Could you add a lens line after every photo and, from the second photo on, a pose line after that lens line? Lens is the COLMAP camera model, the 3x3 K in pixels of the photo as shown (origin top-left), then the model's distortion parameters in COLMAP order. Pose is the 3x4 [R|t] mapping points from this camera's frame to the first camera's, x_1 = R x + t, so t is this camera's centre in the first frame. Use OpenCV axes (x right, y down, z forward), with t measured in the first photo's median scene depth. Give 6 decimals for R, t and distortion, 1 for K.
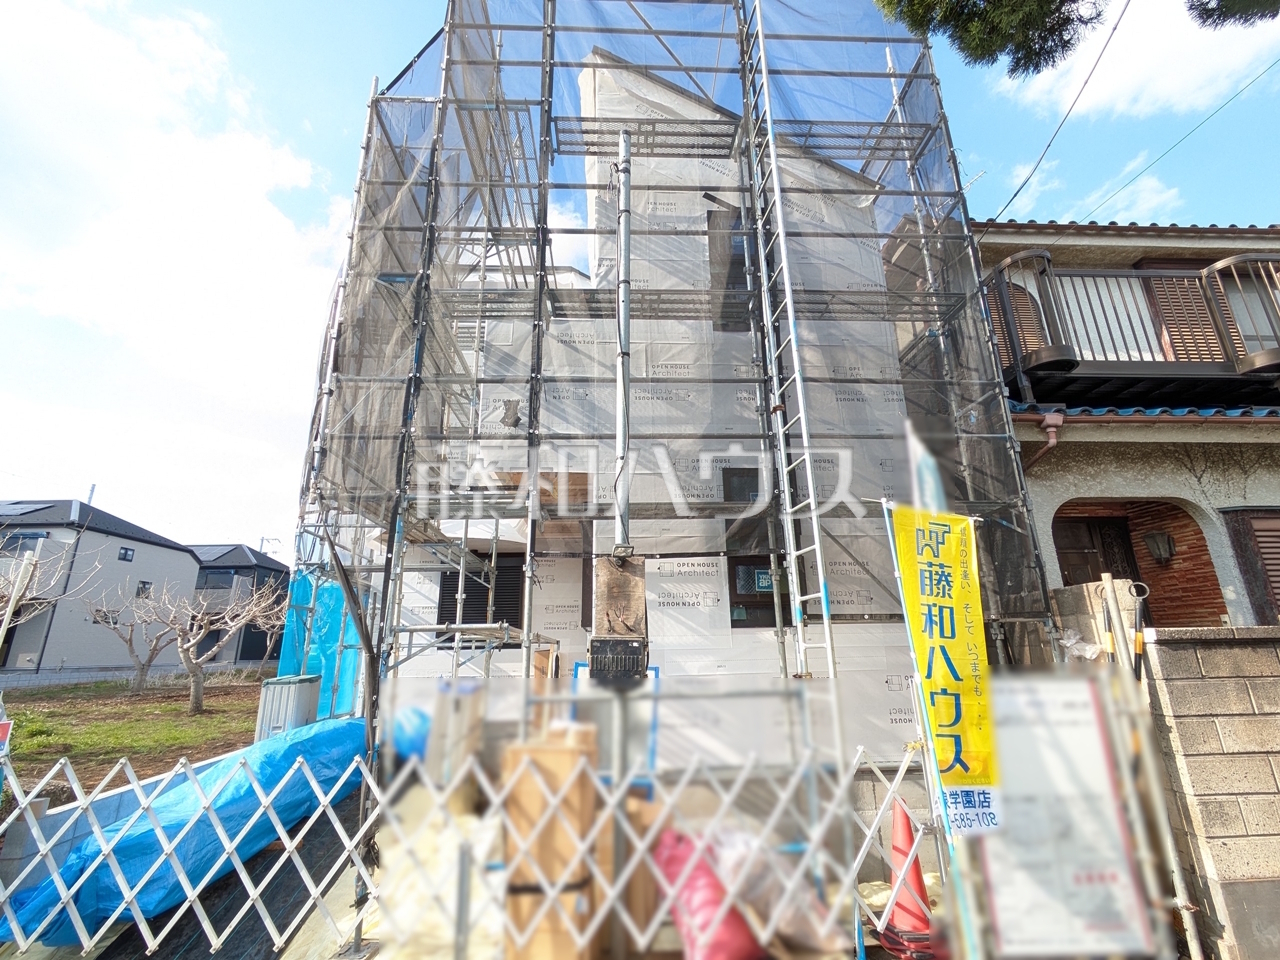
lens RADIAL K [[579.7, 0, 639.2], [0, 579.7, 477.7], [0, 0, 1]] dist [-0.000364, 0.000279]
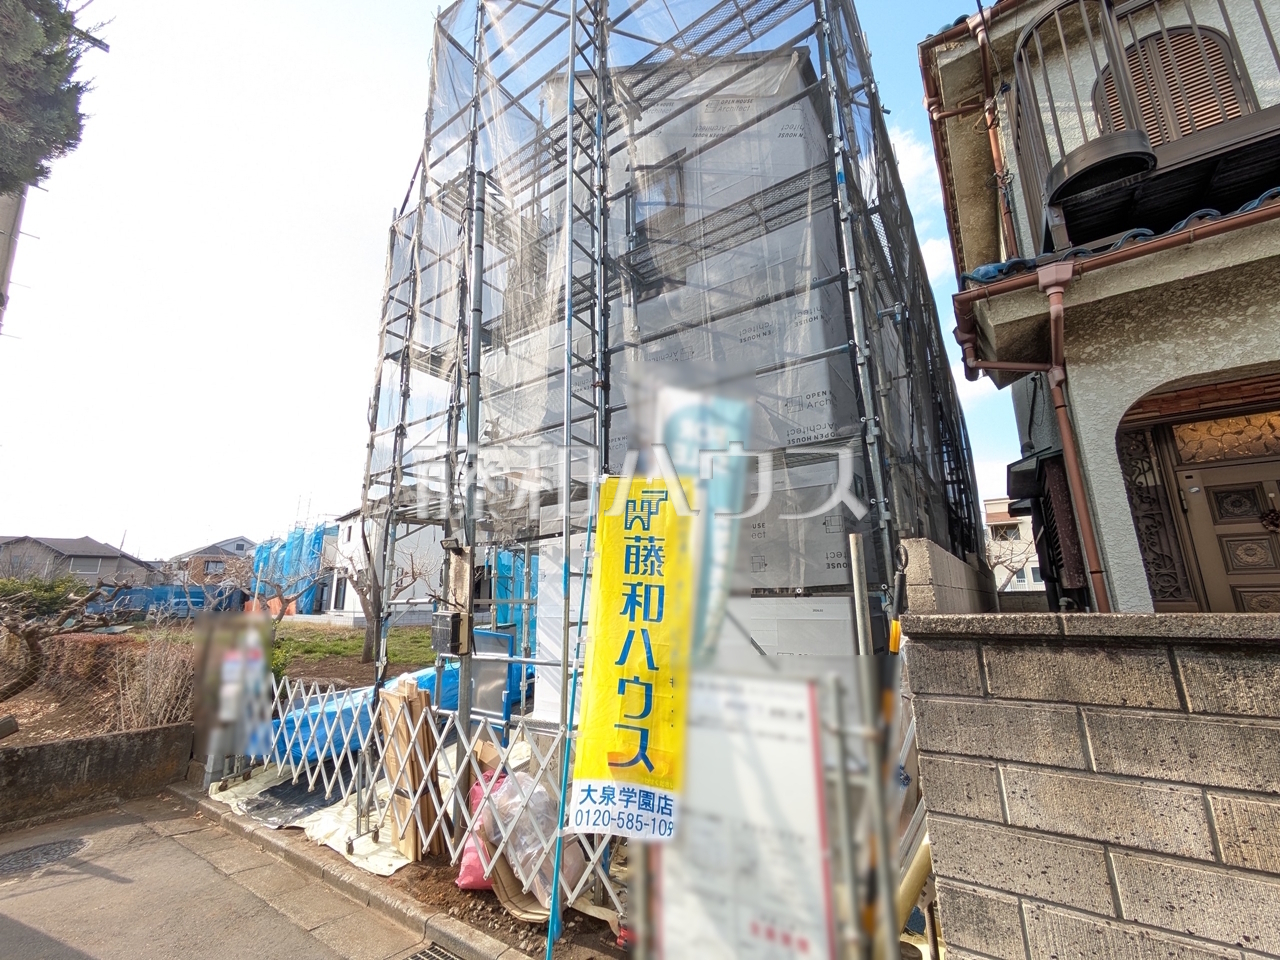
lens RADIAL K [[532.6, 0, 640.0], [0, 532.6, 480.0], [0, 0, 1]] dist [-0.001603, 0.000195]
pose [[0.794324, -0.130423, -0.593328, 0.950261], [0.177814, 0.983823, 0.021791, 0.041071], [0.580888, -0.122812, 0.804666, 0.336087]]
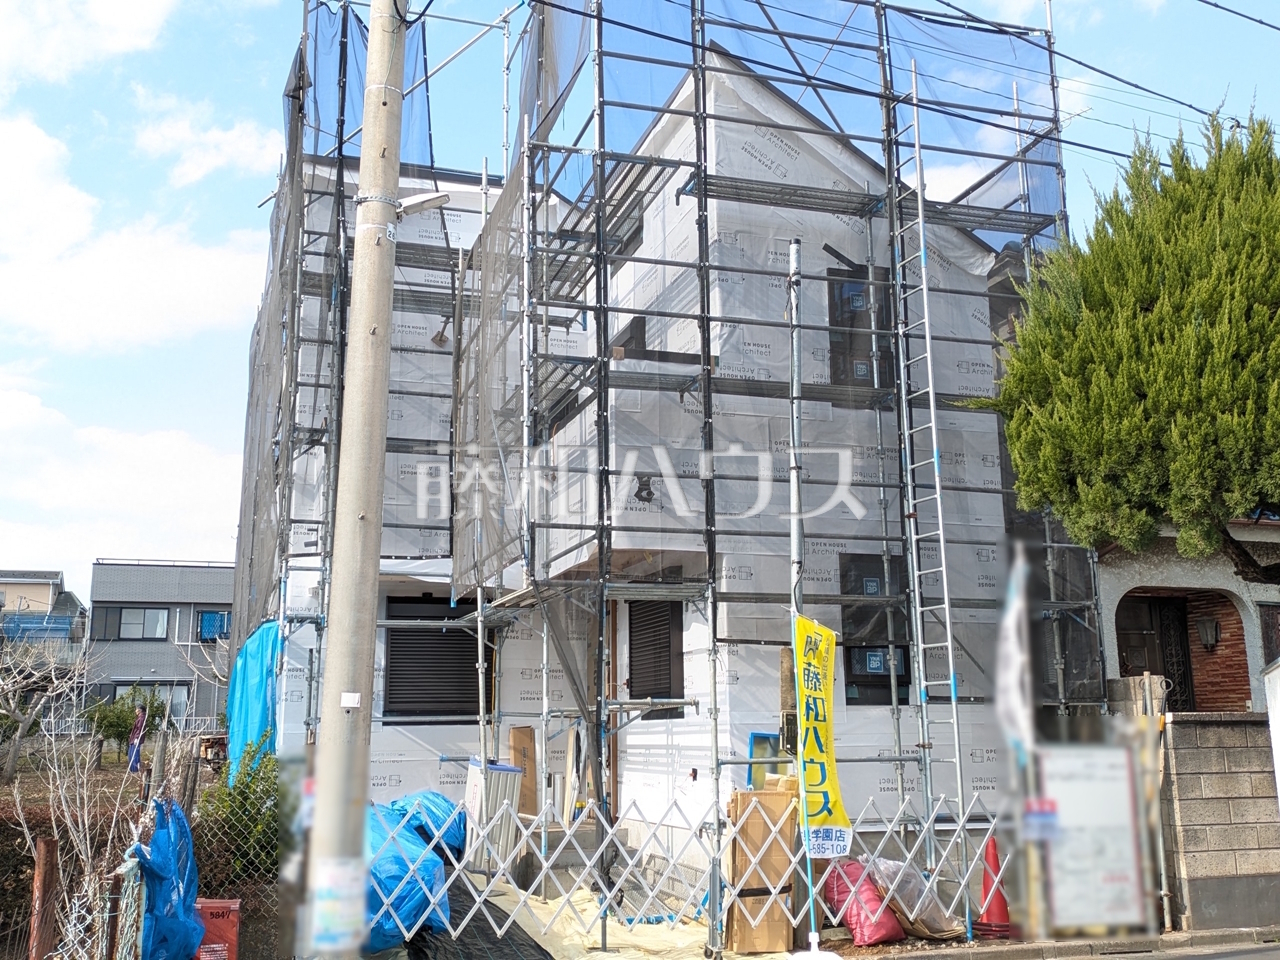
lens RADIAL K [[1265.5, 0, 637.7], [0, 1265.5, 471.6], [0, 0, 1]] dist [0.087123, -0.139780]
pose [[0.966539, 0.059445, 0.249537, -1.046677], [-0.079162, 0.994420, 0.069731, -0.389356], [-0.243999, -0.087151, 0.965852, -1.461539]]
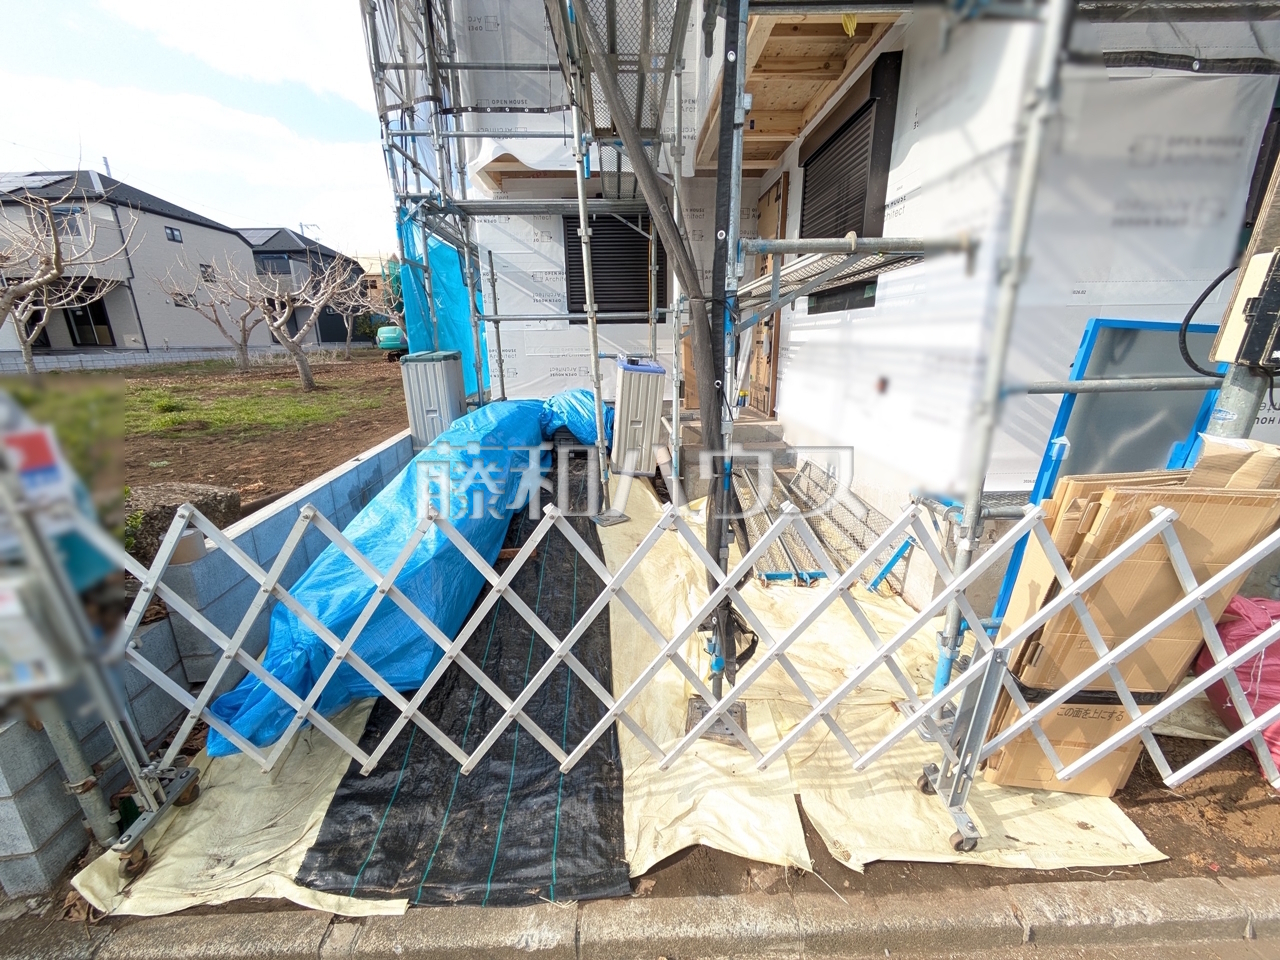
lens RADIAL K [[506.7, 0, 637.6], [0, 506.7, 478.1], [0, 0, 1]] dist [0.001093, 0.000353]
pose [[0.999472, 0.010971, -0.030599, -0.503700], [0.007025, 0.846172, 0.532863, 0.203817], [0.031738, -0.532797, 0.845648, 0.557705]]
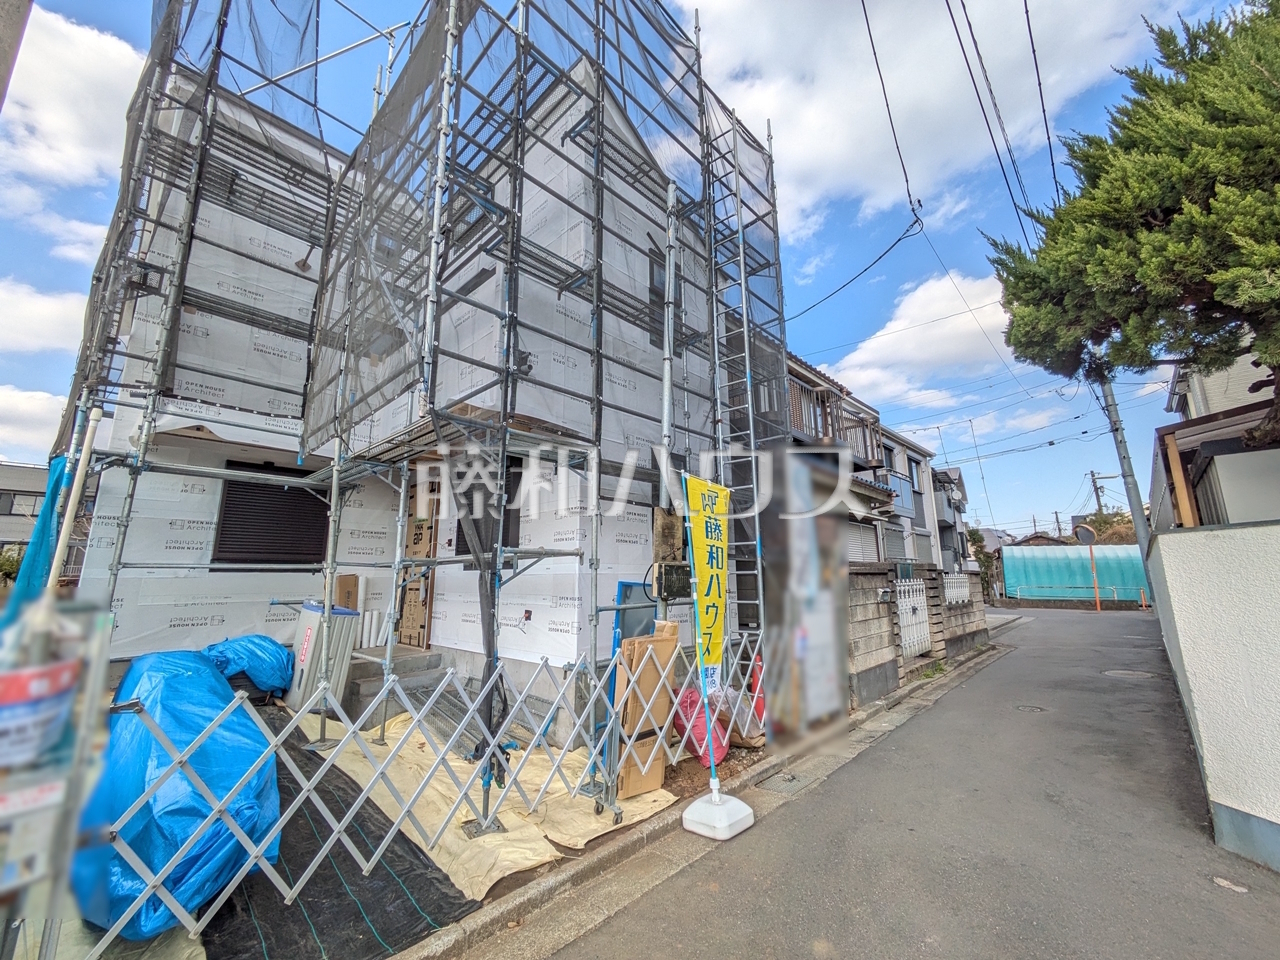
lens RADIAL K [[499.9, 0, 640.0], [0, 499.9, 480.0], [0, 0, 1]] dist [-0.000385, 0.000437]
pose [[0.729861, 0.143405, 0.668384, -0.900674], [-0.201522, 0.979434, 0.009916, 0.072066], [-0.653216, -0.141931, 0.743750, 0.153772]]
